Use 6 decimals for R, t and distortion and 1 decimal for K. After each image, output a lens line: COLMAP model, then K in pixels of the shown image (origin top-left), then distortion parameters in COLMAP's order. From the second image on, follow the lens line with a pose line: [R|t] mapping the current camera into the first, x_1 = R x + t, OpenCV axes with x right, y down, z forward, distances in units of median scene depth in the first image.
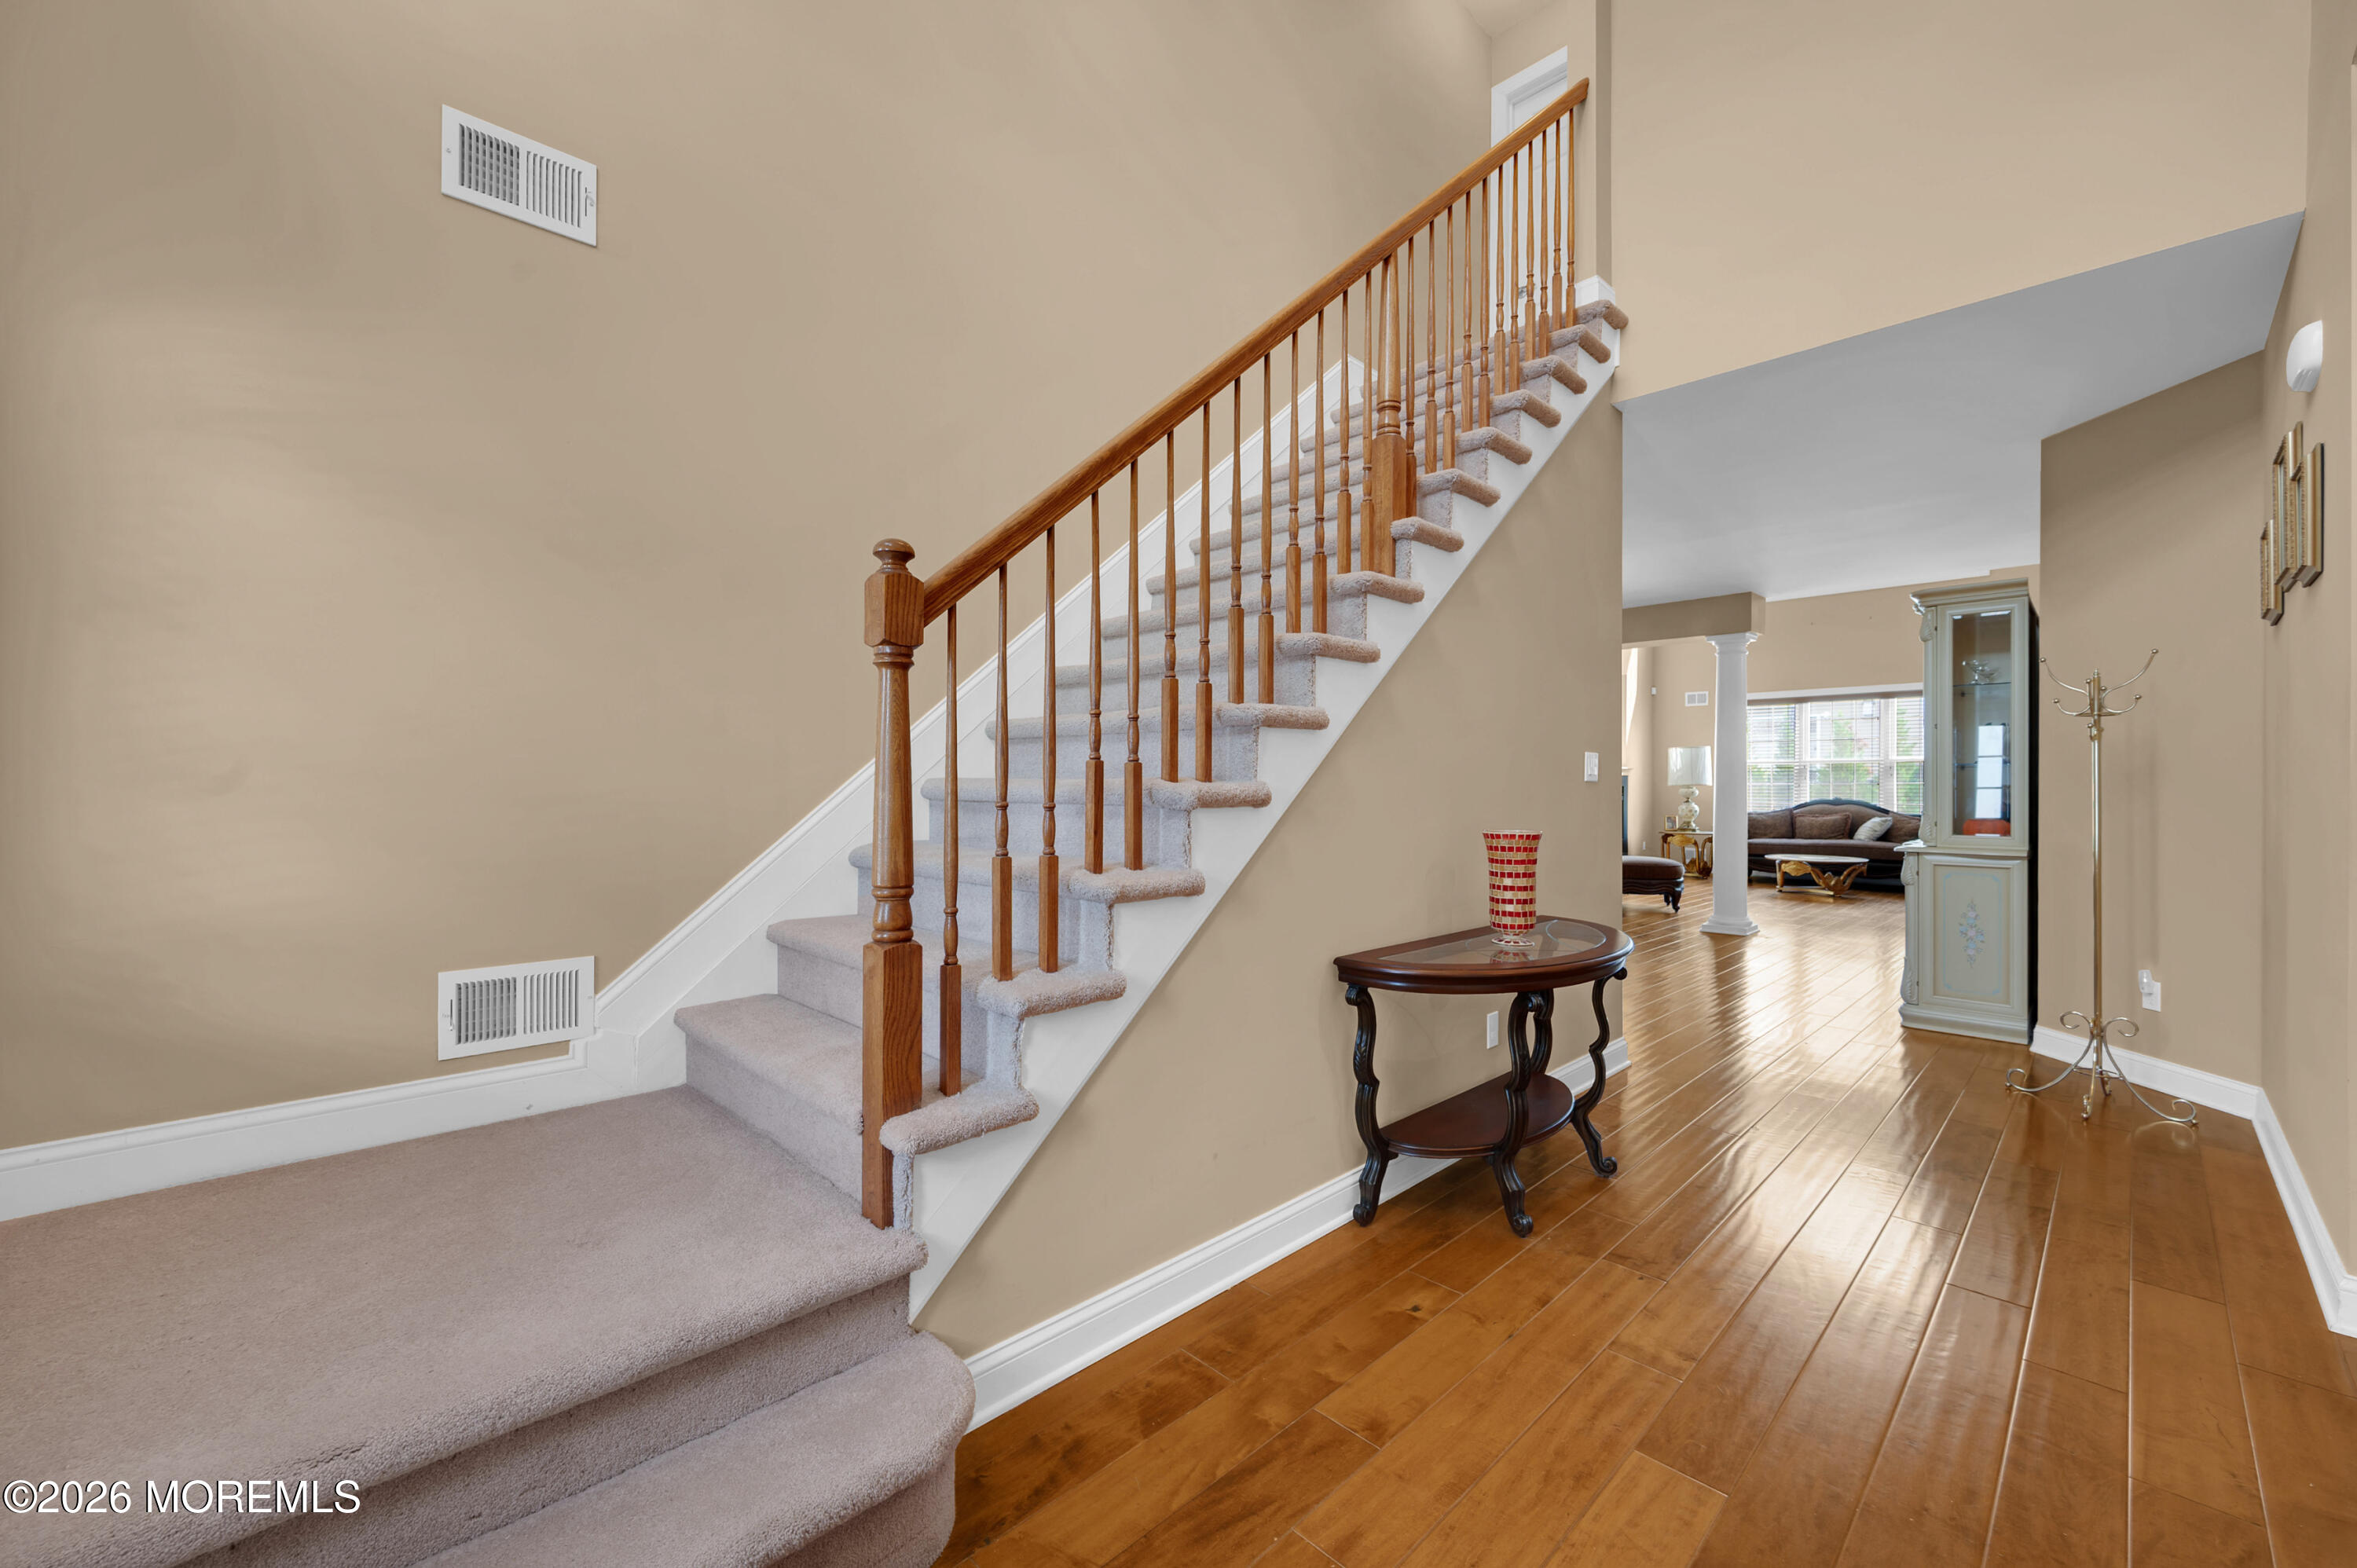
lens RADIAL K [[931.0, 0, 1181.6], [0, 931.0, 792.2], [0, 0, 1]] dist [-0.000599, -0.000694]
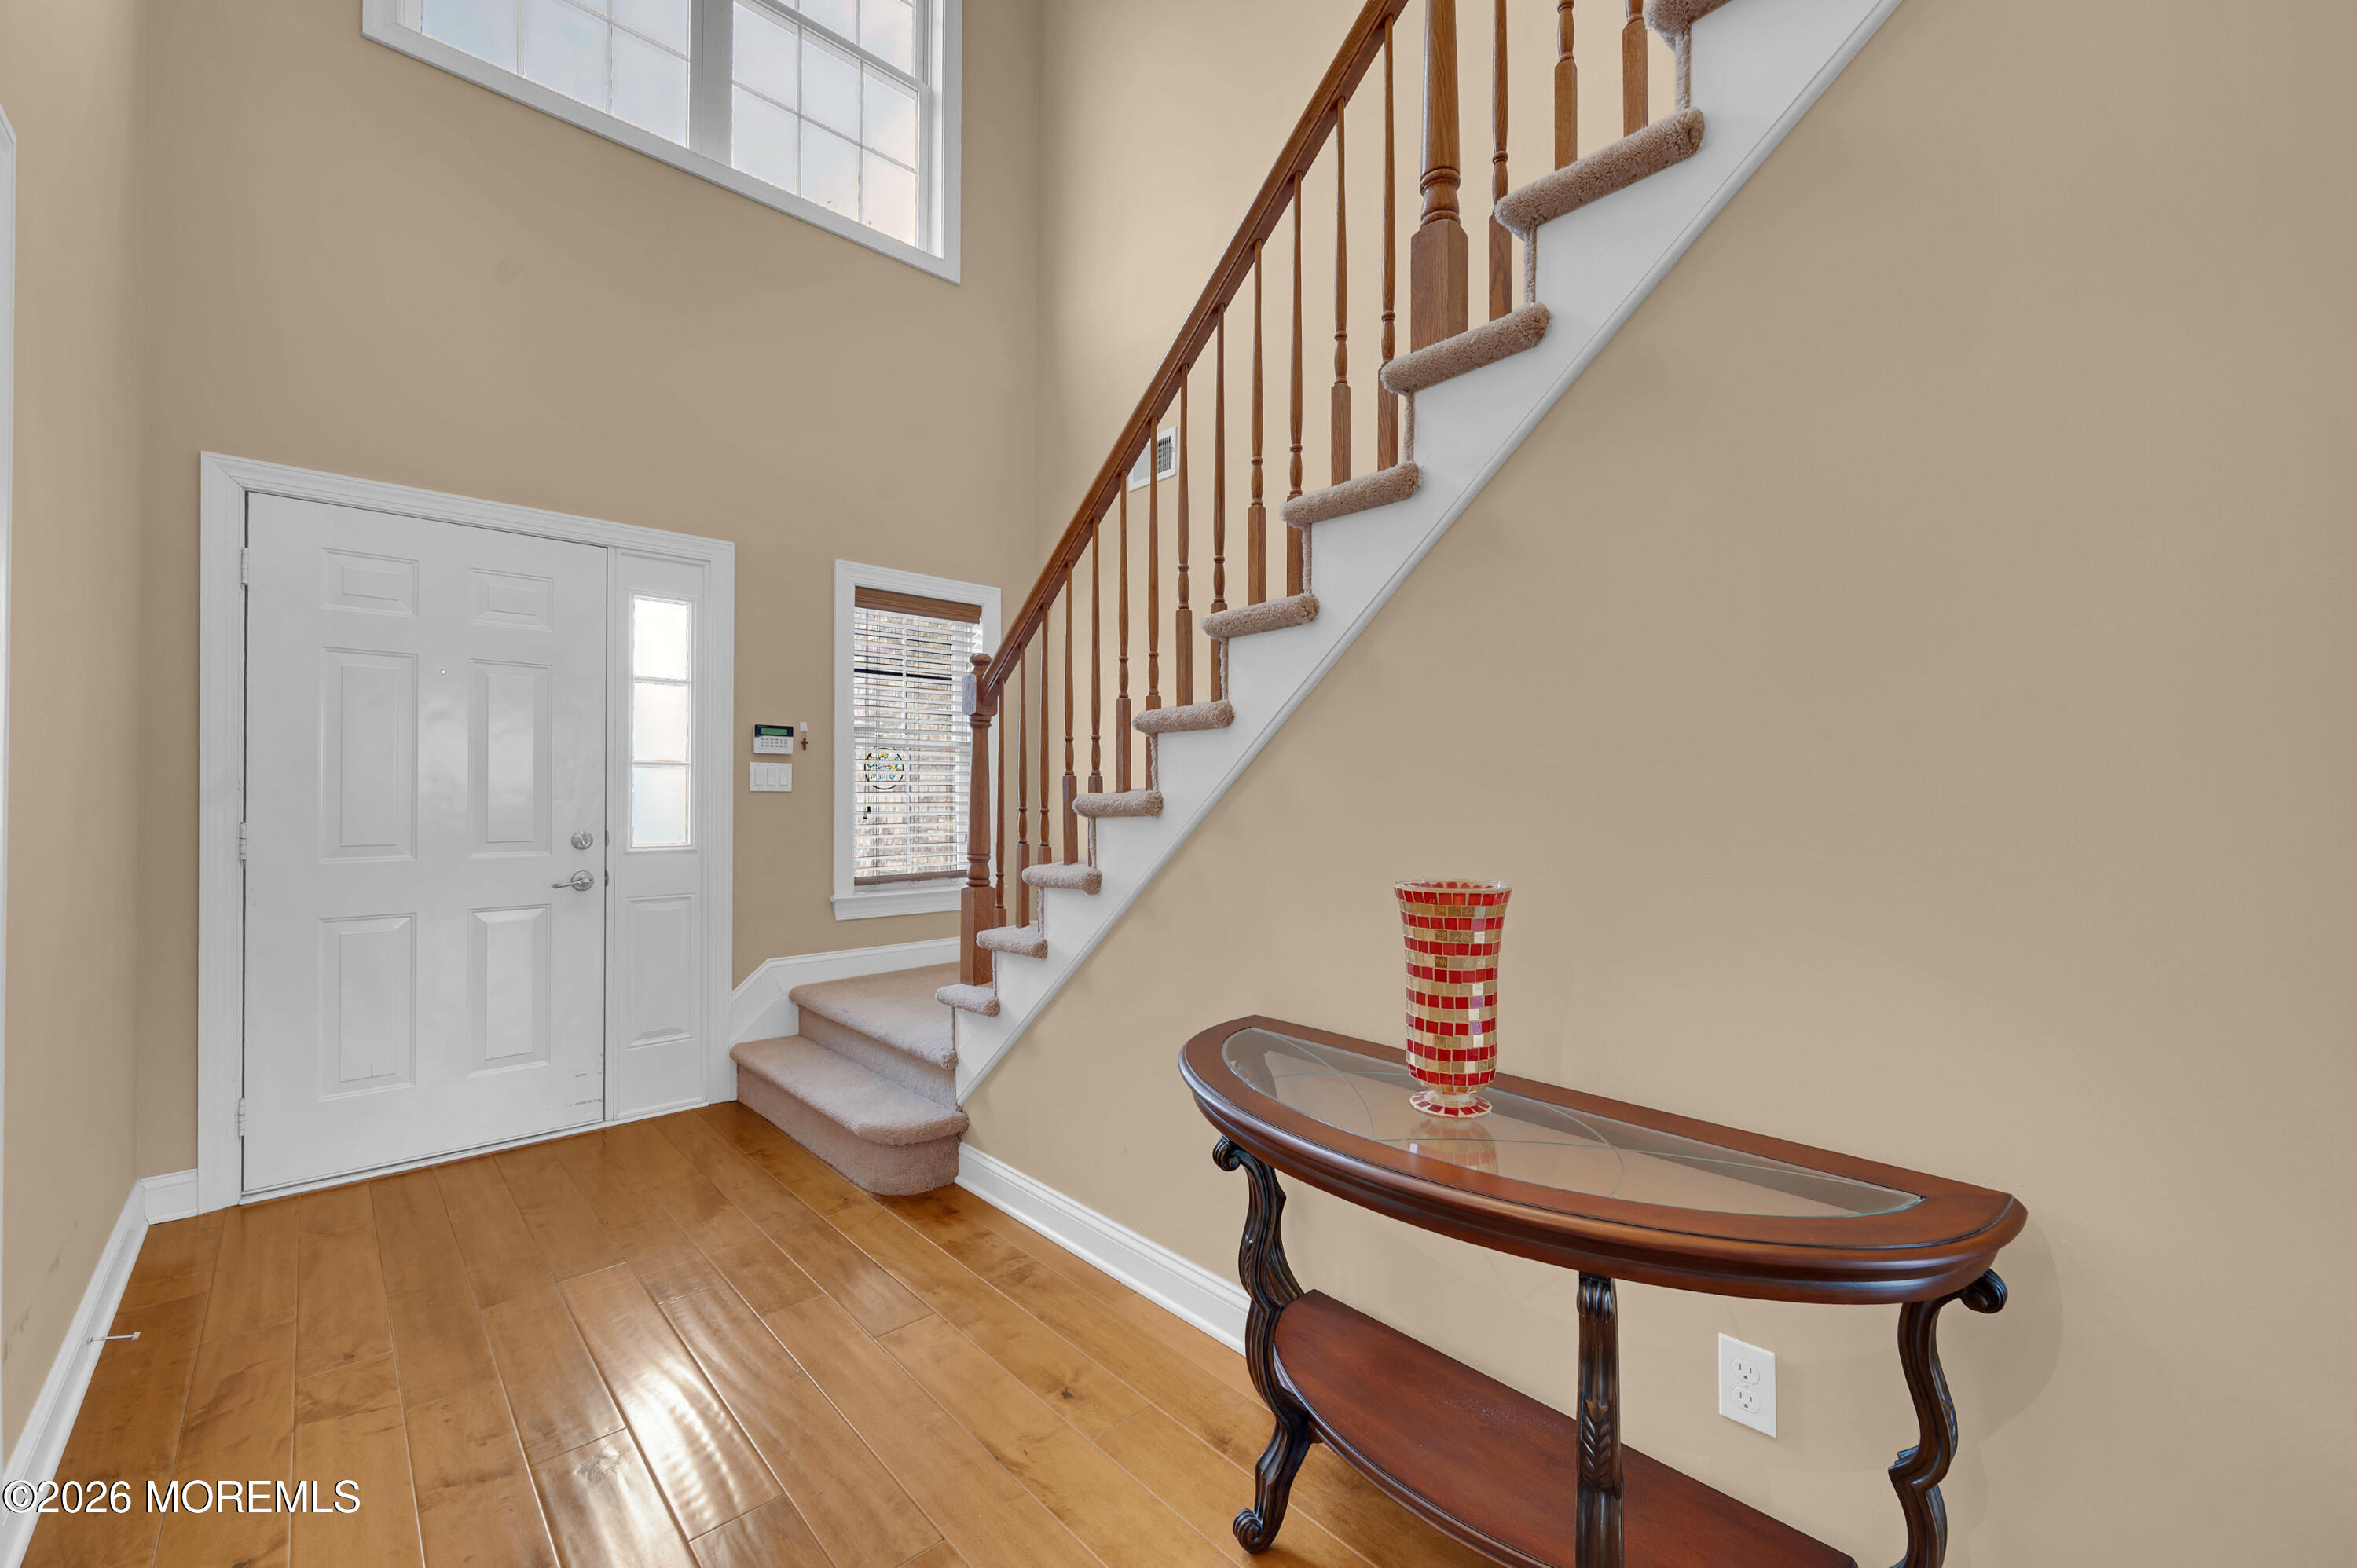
lens RADIAL K [[931.0, 0, 1178.1], [0, 931.0, 798.2], [0, 0, 1]] dist [-0.000599, -0.000694]
pose [[-0.017214, -0.014405, -0.999748, 1.189336], [-0.019757, 0.999706, -0.014064, 0.010951], [0.999657, 0.019509, -0.017494, 1.169911]]
